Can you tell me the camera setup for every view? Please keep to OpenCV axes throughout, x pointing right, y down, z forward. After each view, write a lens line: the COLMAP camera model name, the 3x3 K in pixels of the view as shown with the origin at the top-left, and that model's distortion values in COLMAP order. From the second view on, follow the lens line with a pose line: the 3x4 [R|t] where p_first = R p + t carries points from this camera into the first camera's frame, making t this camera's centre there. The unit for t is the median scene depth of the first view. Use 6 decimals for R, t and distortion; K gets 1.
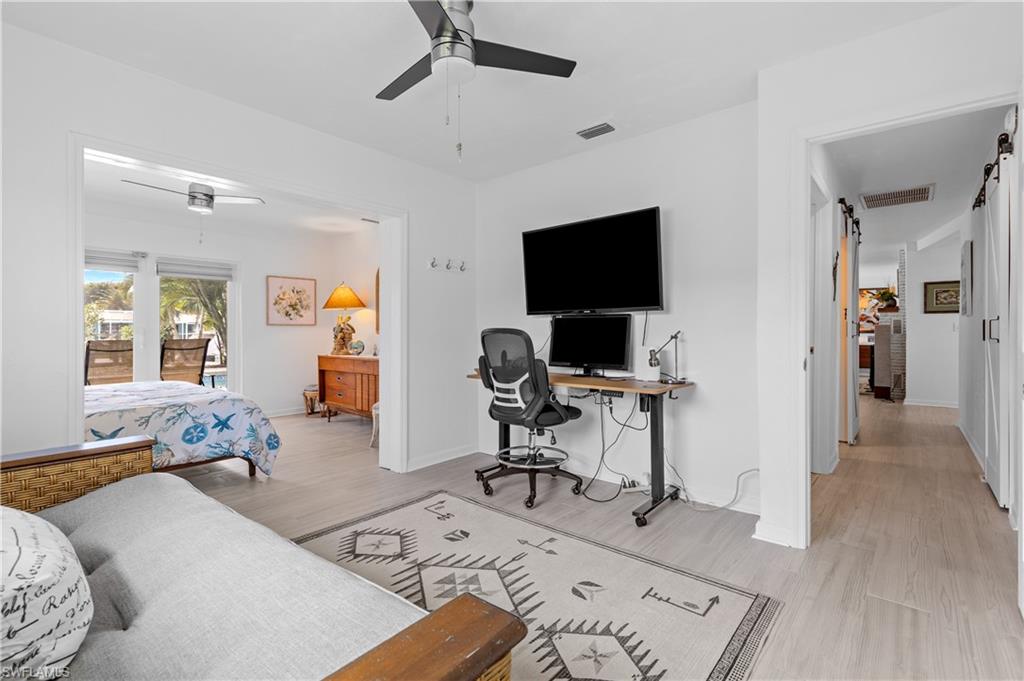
lens RADIAL K [[462.1, 0, 516.1], [0, 462.1, 327.6], [0, 0, 1]] dist [0.003692, 0.000440]
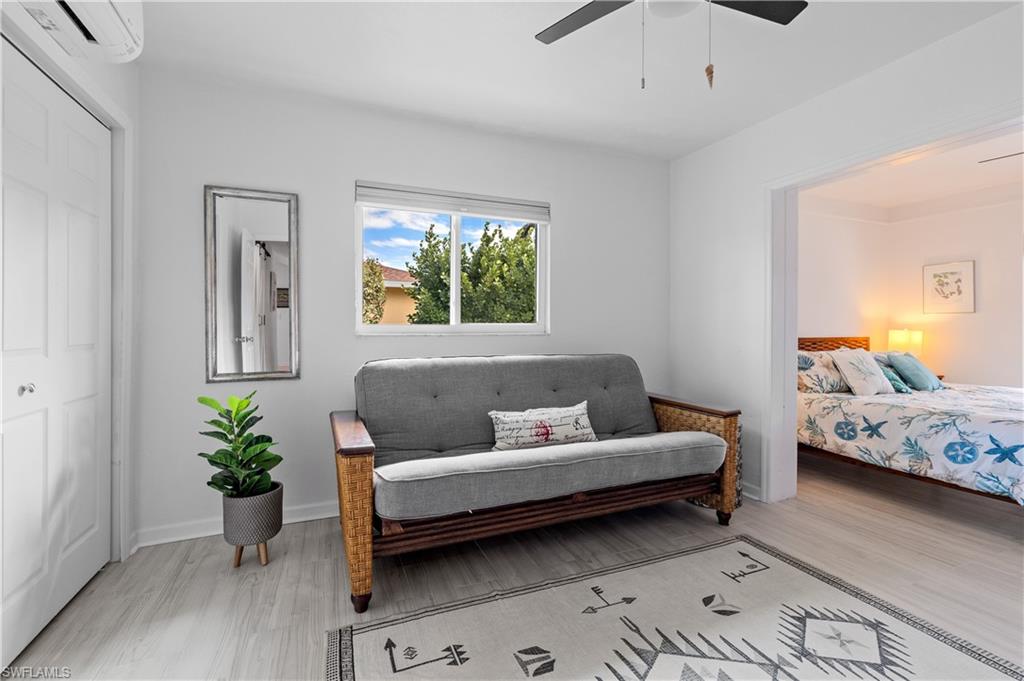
lens RADIAL K [[462.1, 0, 516.1], [0, 462.1, 327.6], [0, 0, 1]] dist [0.003692, 0.000440]
pose [[-0.455935, -0.007908, -0.889978, 0.410685], [-0.001635, 0.999966, -0.008047, 0.017996], [0.890012, -0.002214, -0.455932, 0.702329]]
